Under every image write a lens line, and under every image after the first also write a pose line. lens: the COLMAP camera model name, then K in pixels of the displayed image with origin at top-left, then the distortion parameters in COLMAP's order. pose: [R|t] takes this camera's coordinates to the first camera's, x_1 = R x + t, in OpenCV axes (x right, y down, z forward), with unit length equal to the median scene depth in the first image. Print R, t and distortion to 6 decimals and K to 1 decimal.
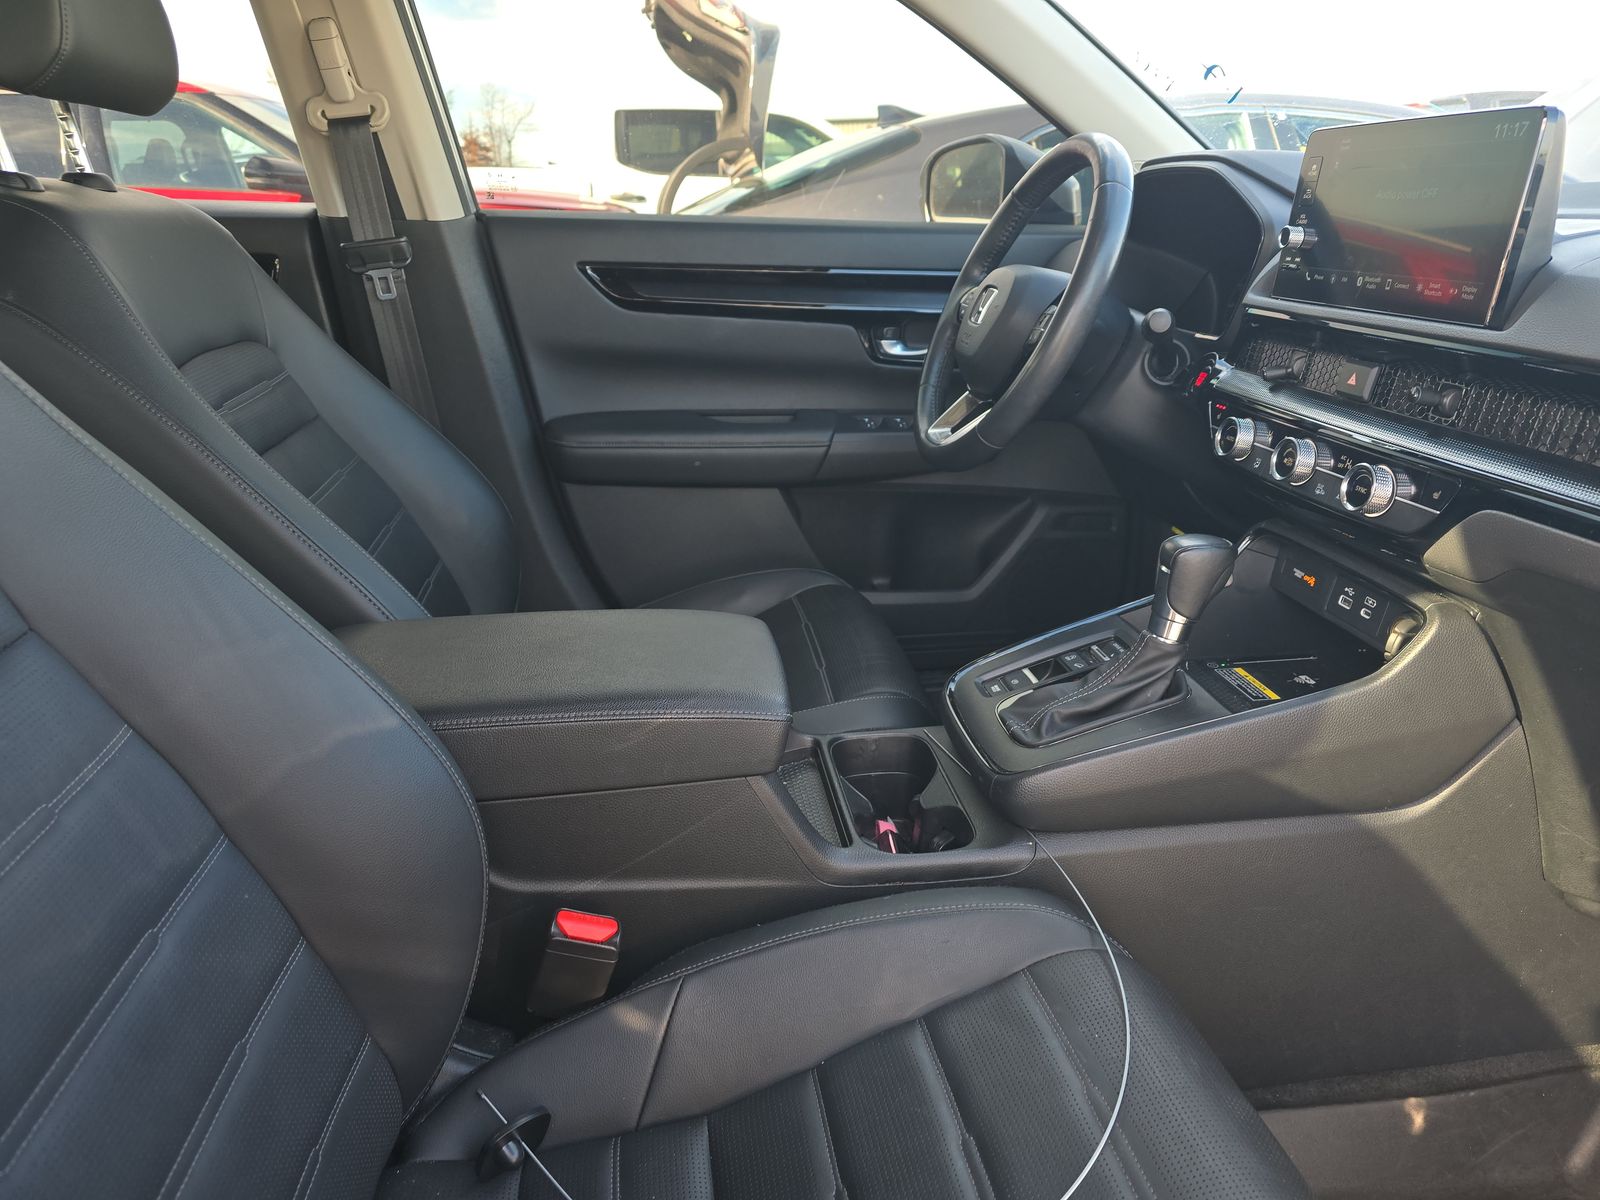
lens RADIAL K [[1078.6, 0, 800.0], [0, 1078.6, 600.0], [0, 0, 1]] dist [-0.009600, -0.002975]
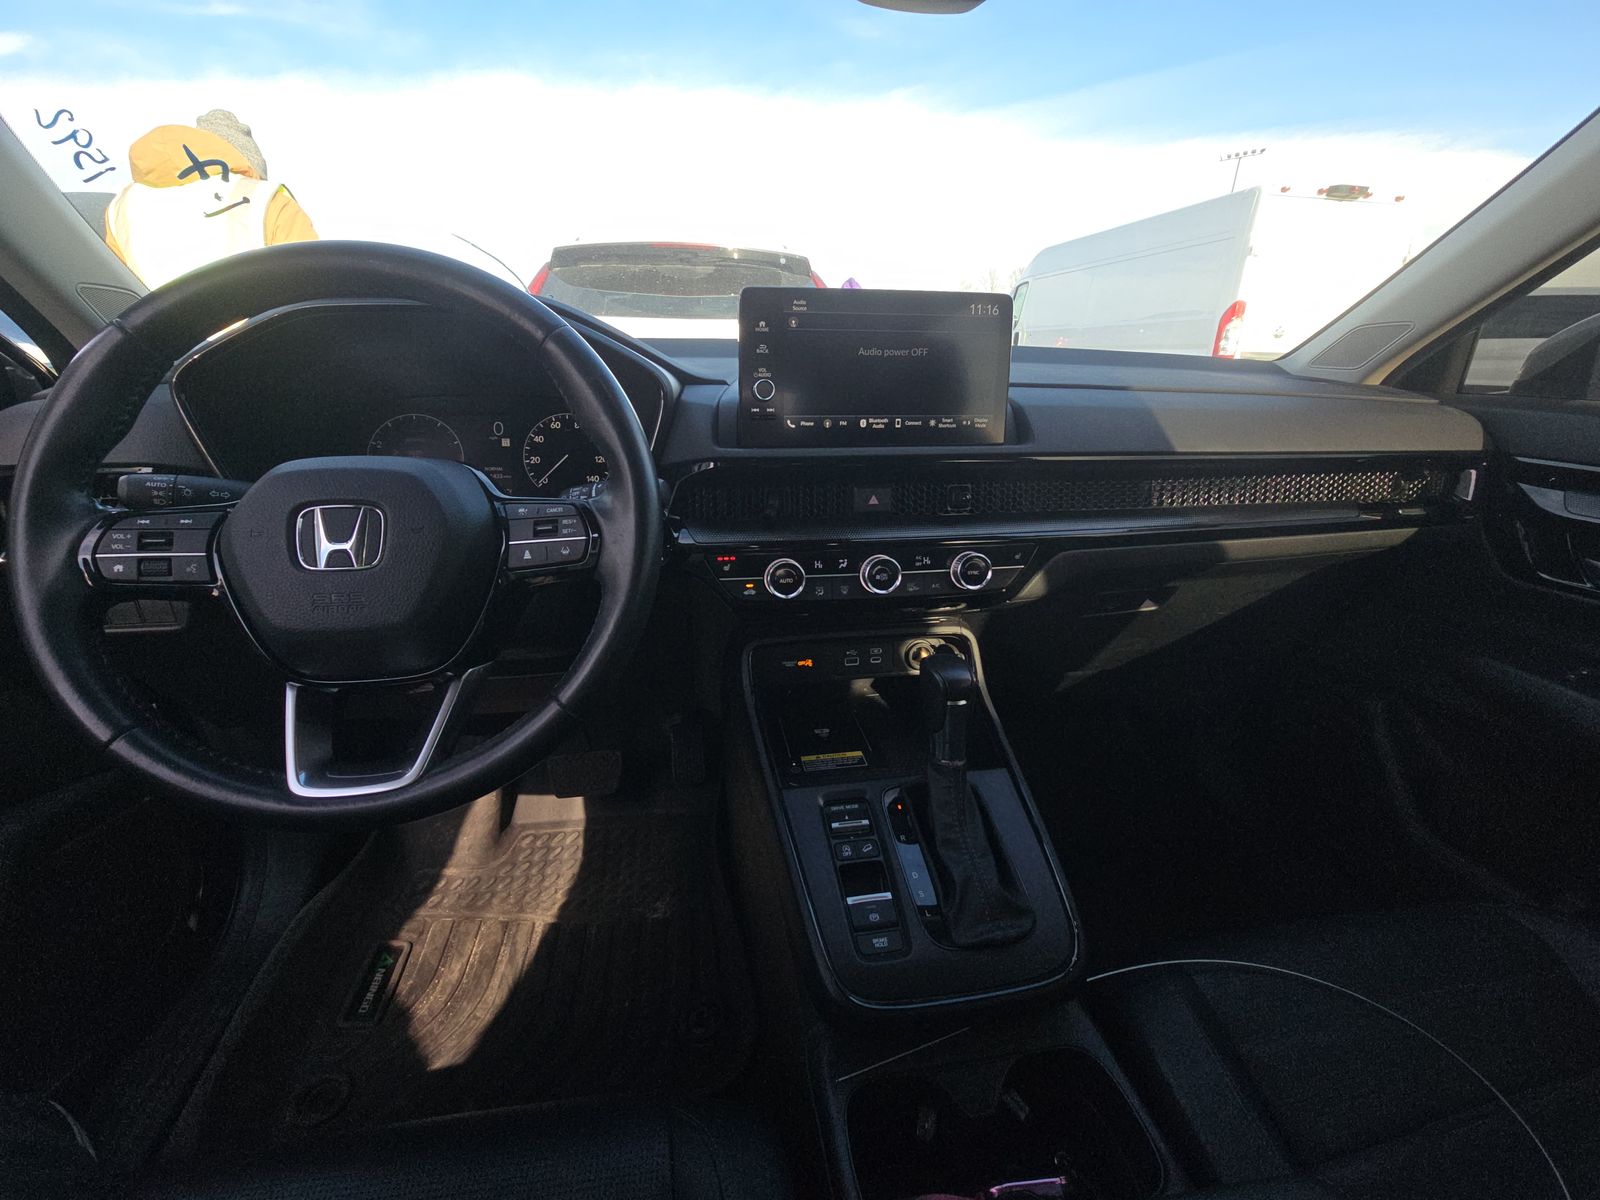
lens RADIAL K [[648.9, 0, 804.9], [0, 648.9, 579.5], [0, 0, 1]] dist [-0.000768, -0.000305]
pose [[-0.022830, -0.327178, 0.944687, -0.223176], [0.331280, 0.889071, 0.315922, -0.386958], [-0.943256, 0.320169, 0.088090, 1.037976]]
